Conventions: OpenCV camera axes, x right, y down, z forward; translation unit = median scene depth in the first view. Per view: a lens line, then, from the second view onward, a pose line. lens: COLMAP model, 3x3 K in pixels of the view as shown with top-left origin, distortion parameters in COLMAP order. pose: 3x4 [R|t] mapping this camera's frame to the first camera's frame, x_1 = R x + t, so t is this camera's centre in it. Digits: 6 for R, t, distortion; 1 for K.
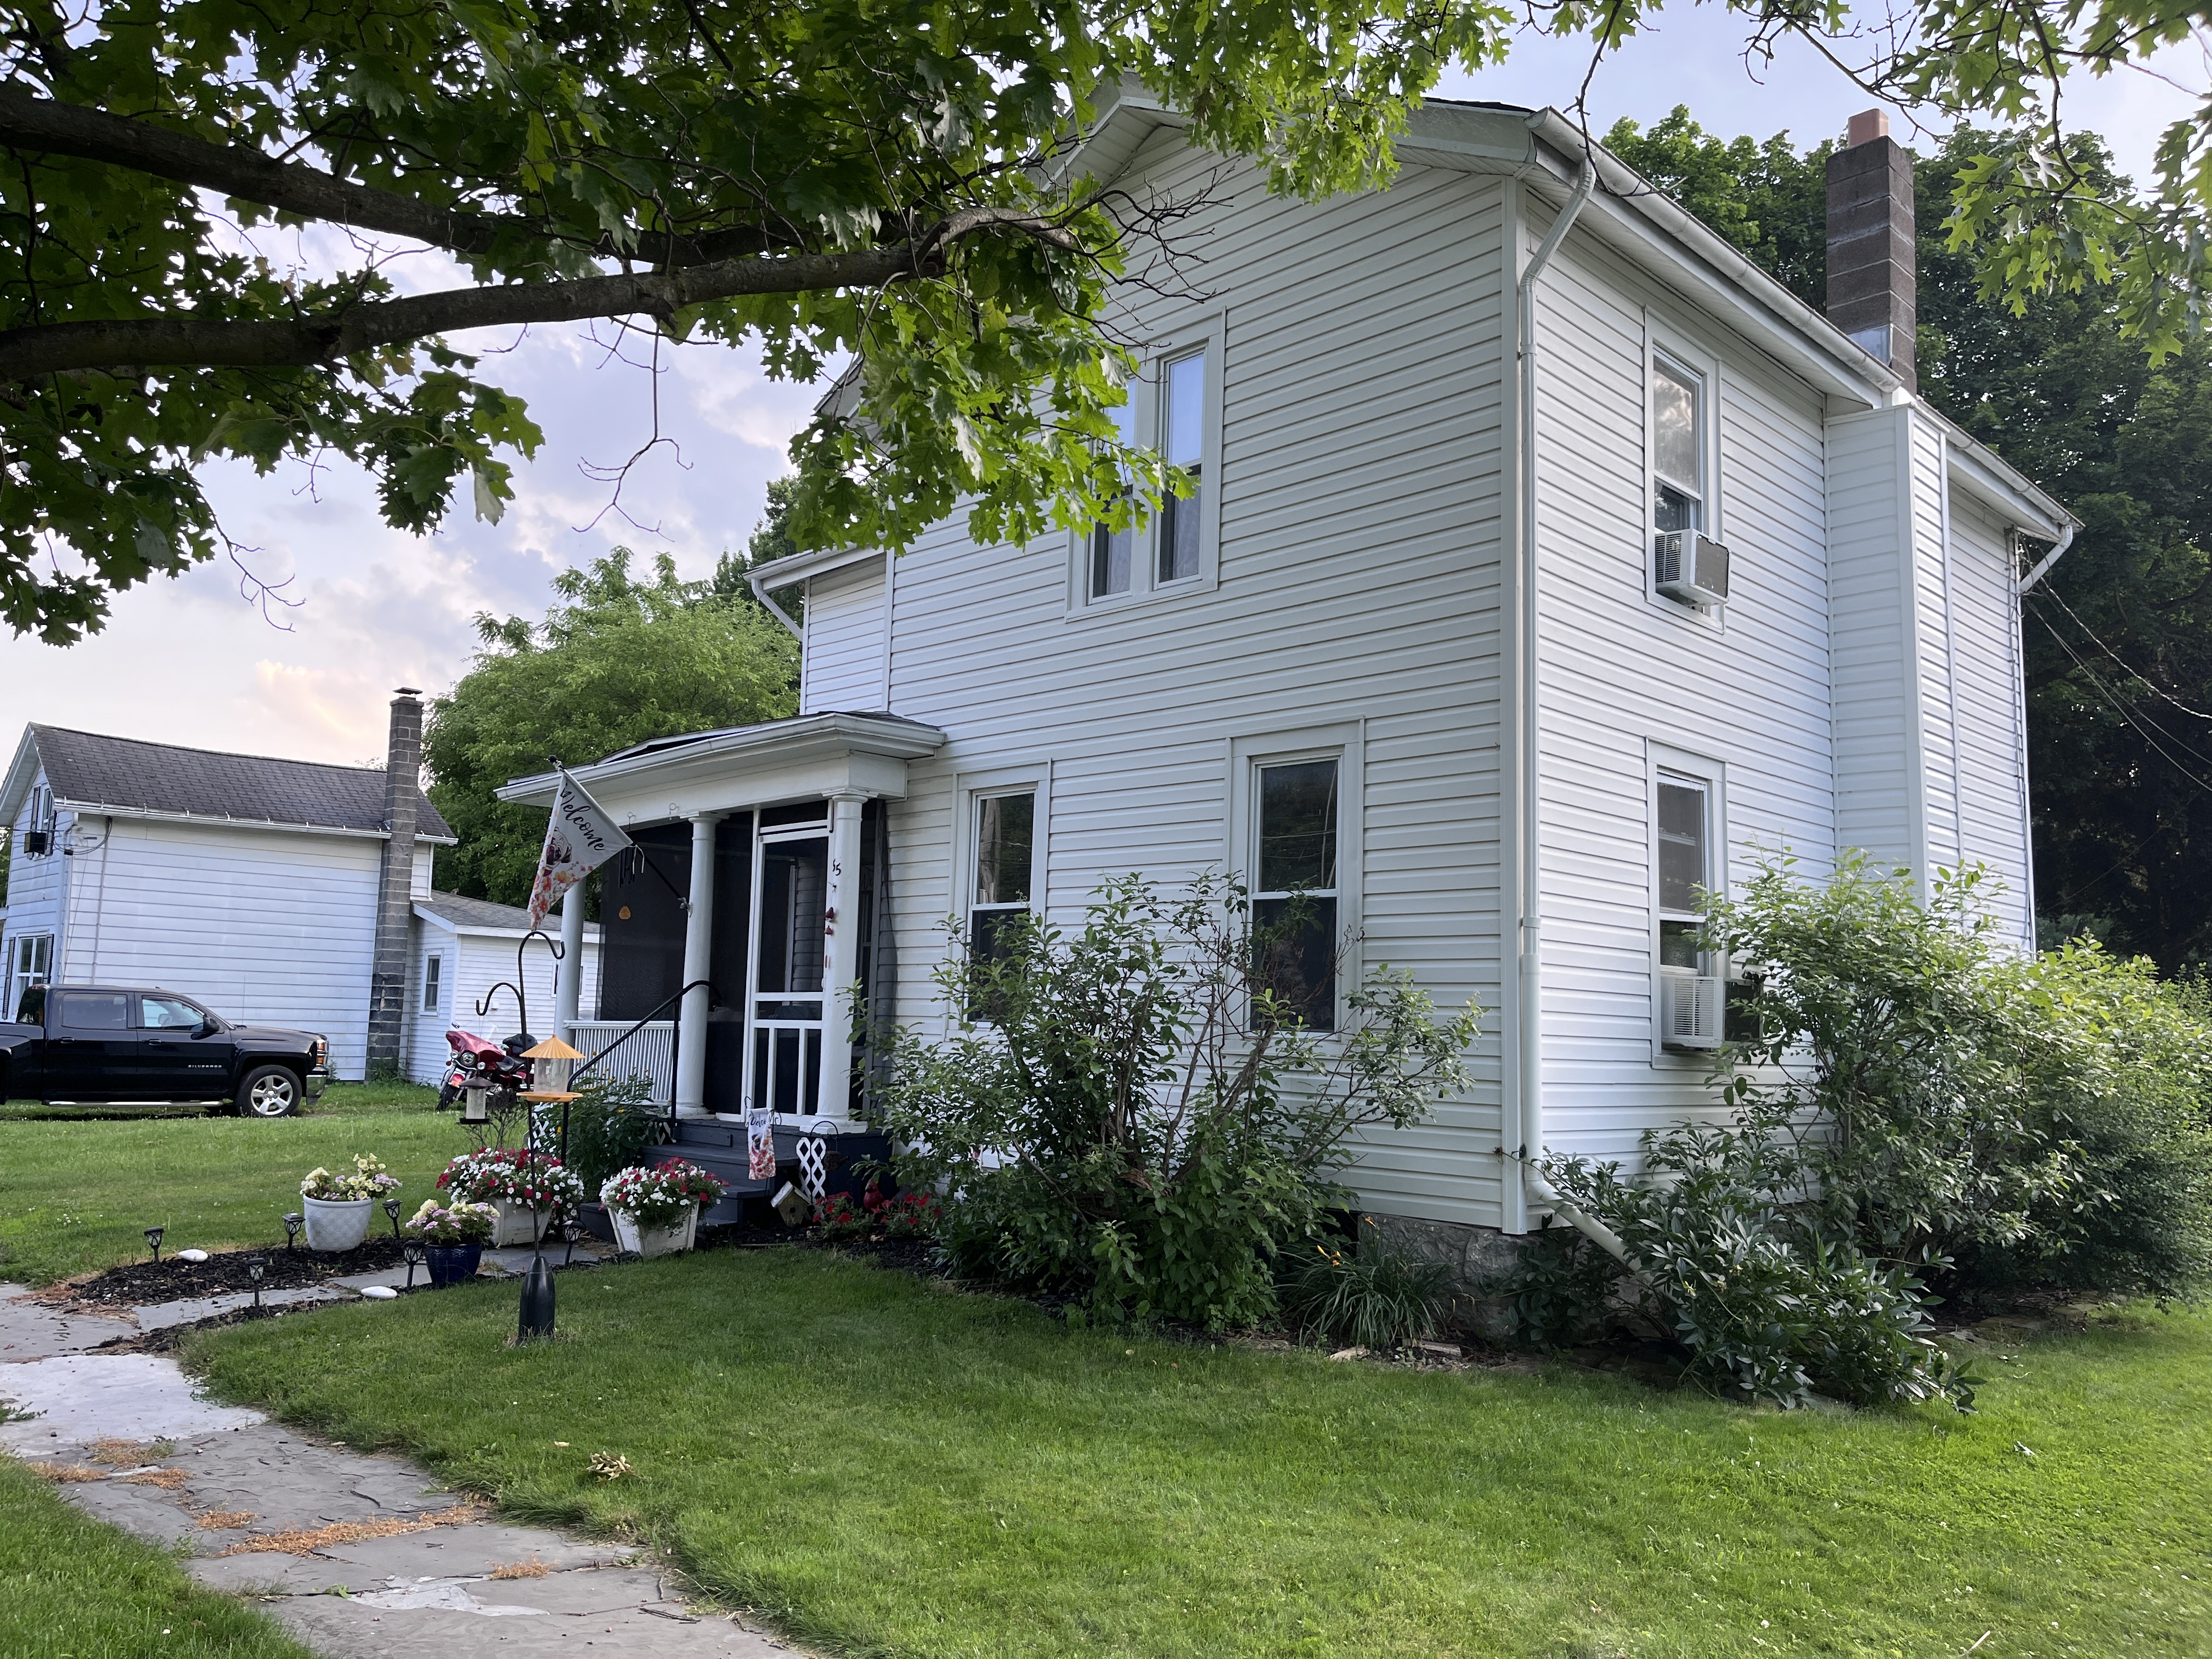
lens RADIAL K [[1691.9, 0, 1099.0], [0, 1691.9, 836.1], [0, 0, 1]] dist [0.036994, -0.048430]
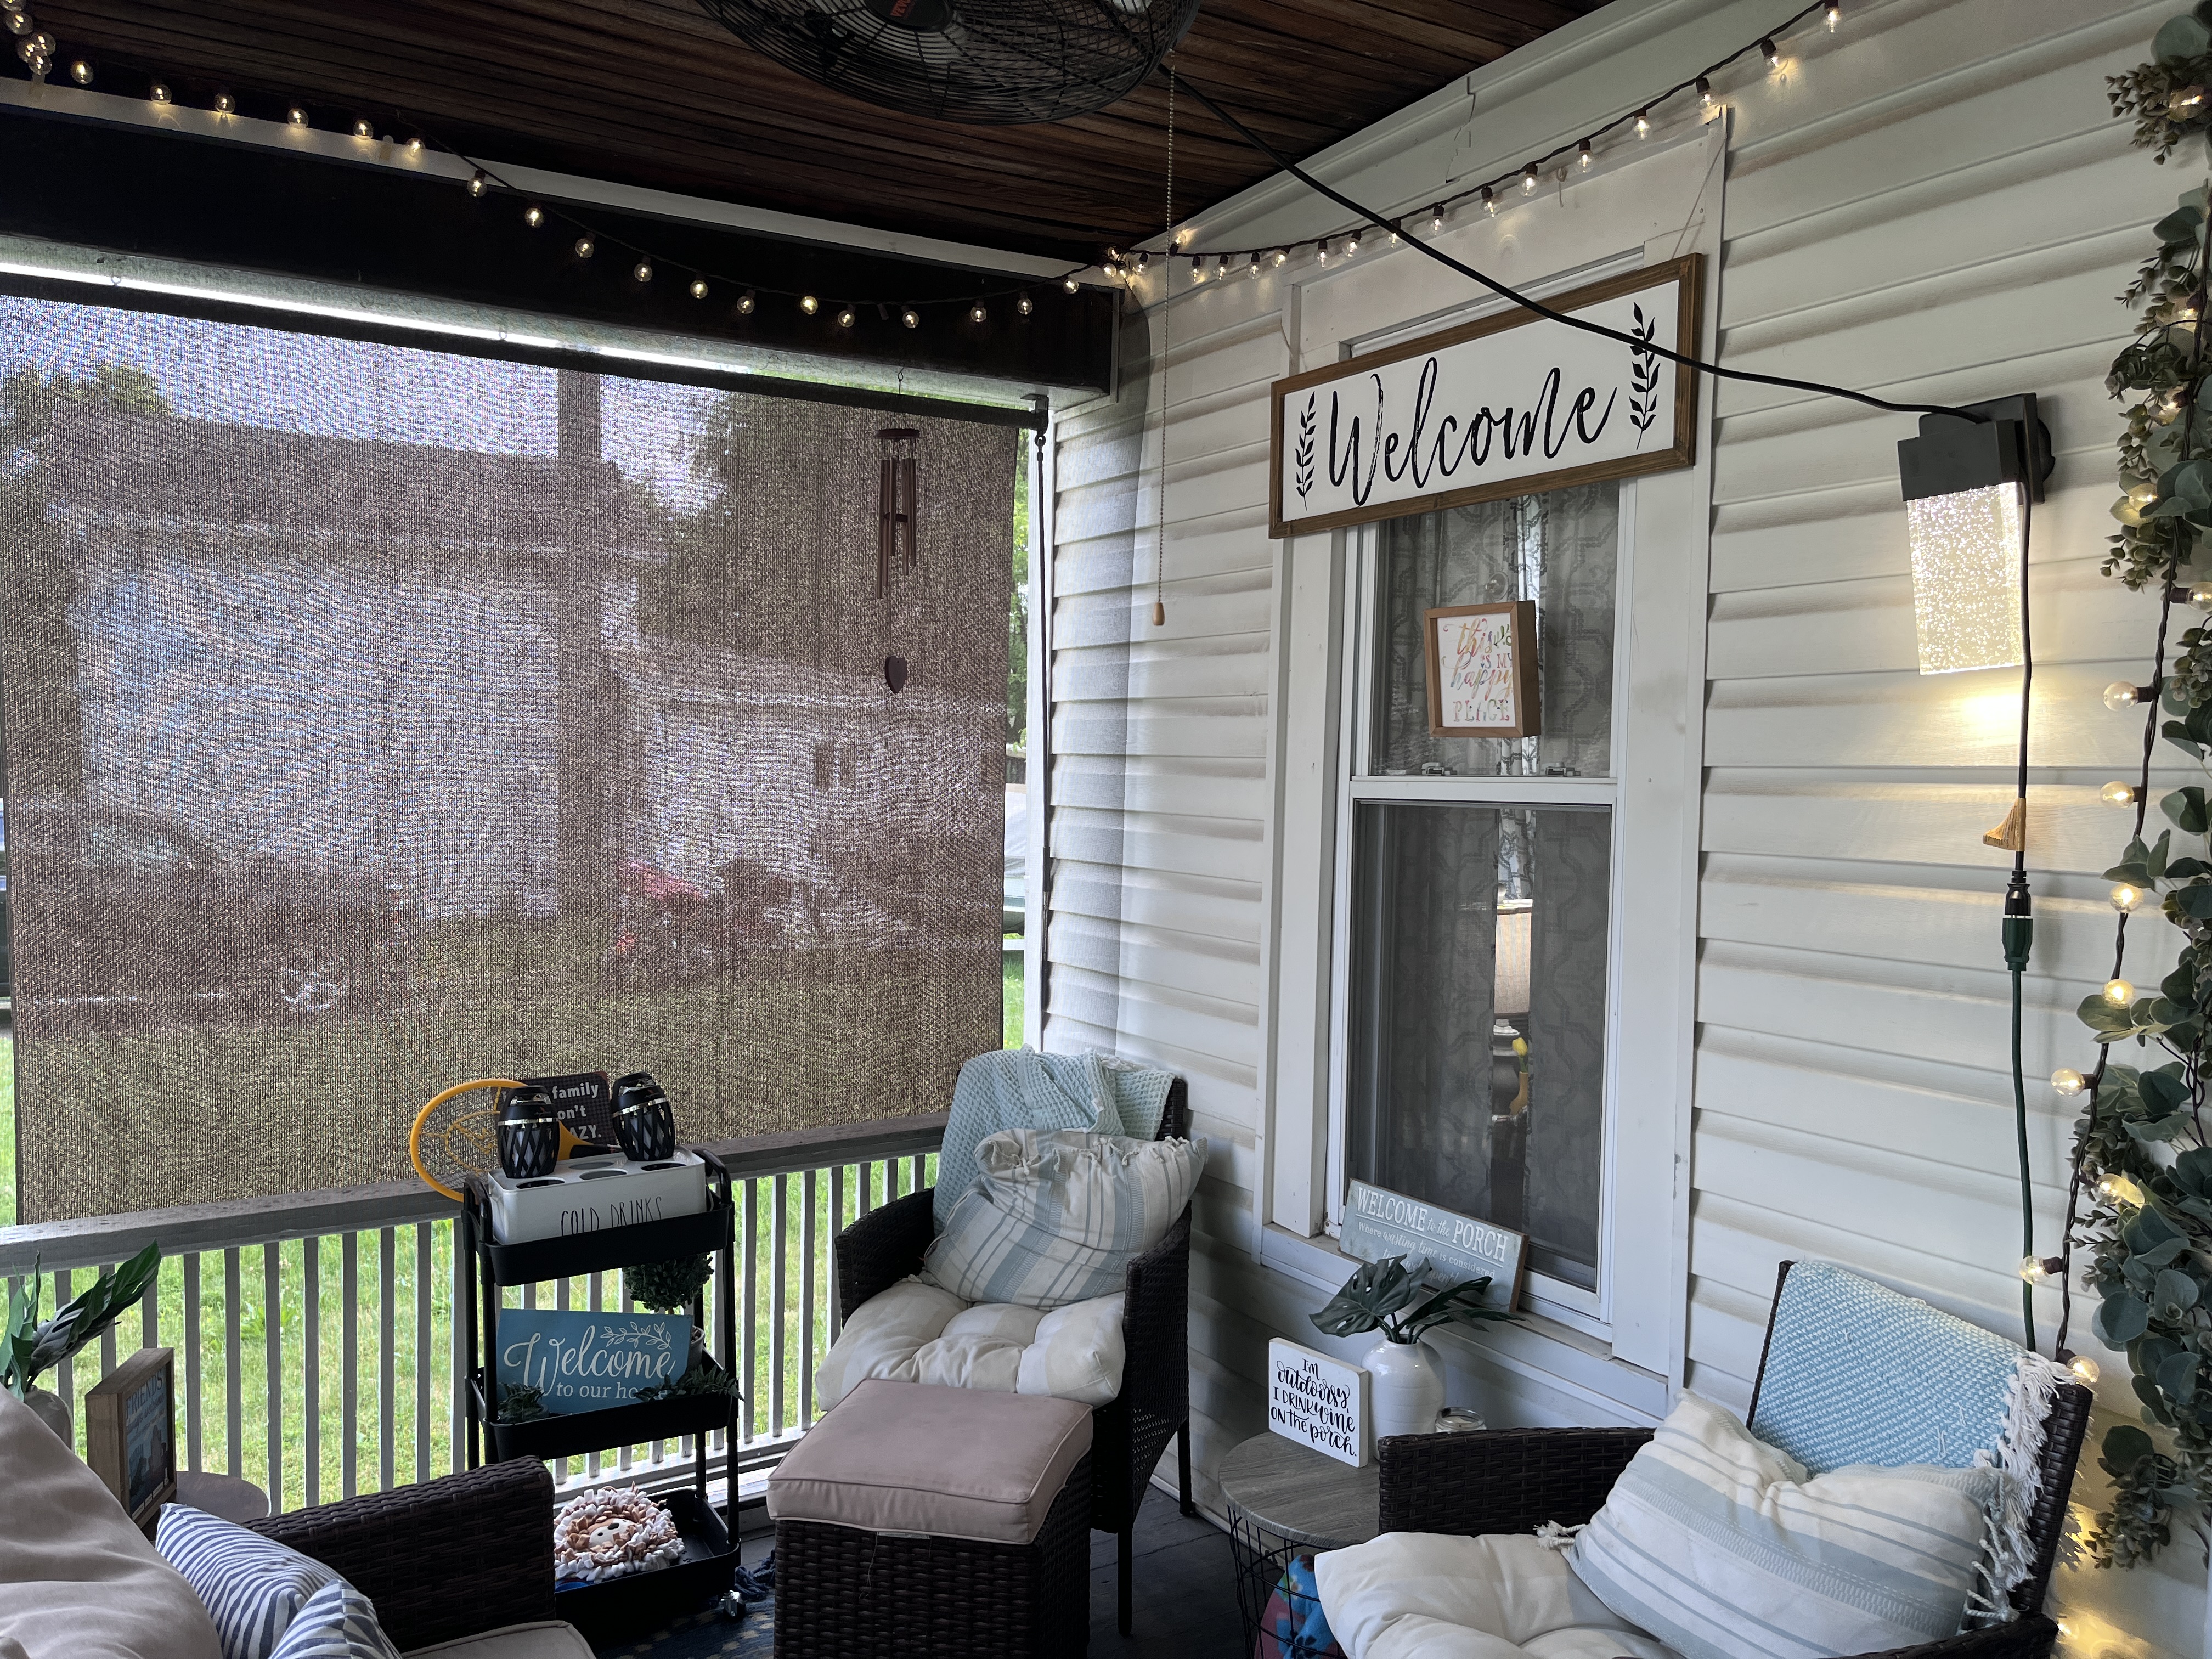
lens RADIAL K [[1685.5, 0, 1092.4], [0, 1685.5, 844.4], [0, 0, 1]] dist [0.045911, -0.046964]
pose [[0.968782, -0.001226, -0.247911, -0.131766], [0.040731, 0.987186, 0.154288, 0.042431], [0.244545, -0.159569, 0.956418, 0.873135]]
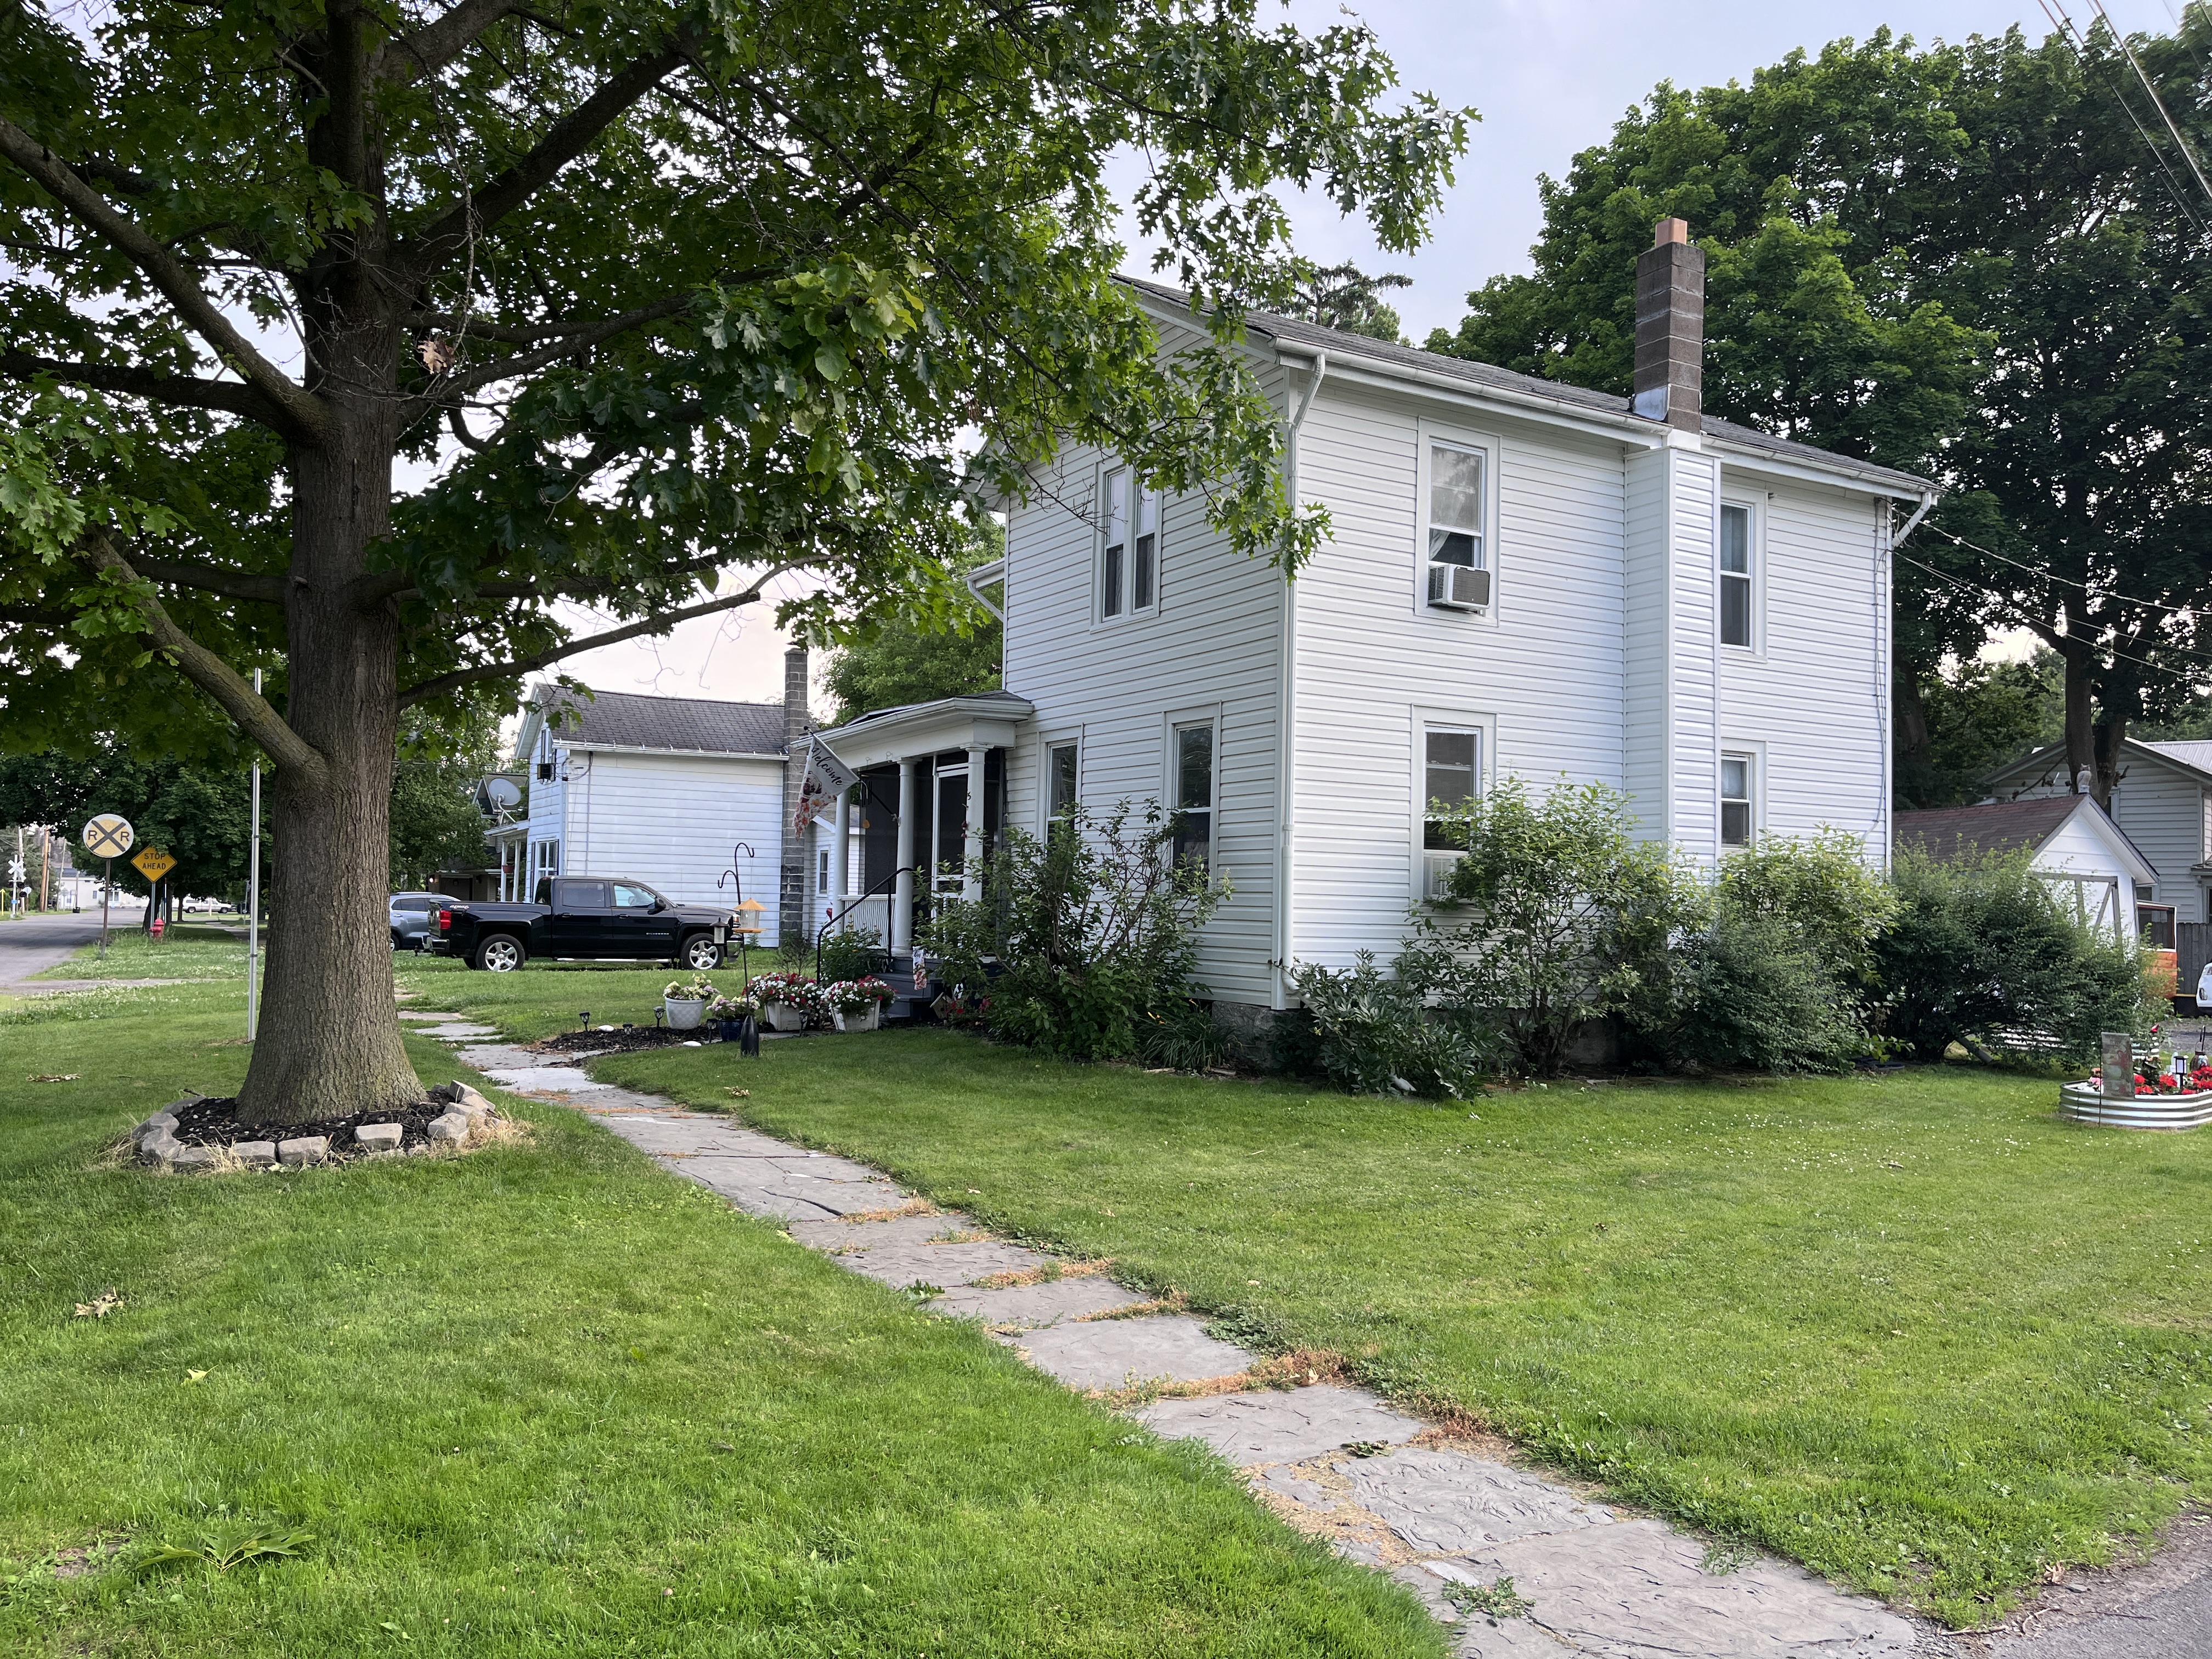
lens RADIAL K [[1685.5, 0, 1092.4], [0, 1685.5, 844.4], [0, 0, 1]] dist [0.045911, -0.046964]
pose [[0.966049, -0.016698, -0.257817, 0.290660], [0.035411, 0.997049, 0.068112, -0.030673], [0.255919, -0.074929, 0.963790, -0.384171]]
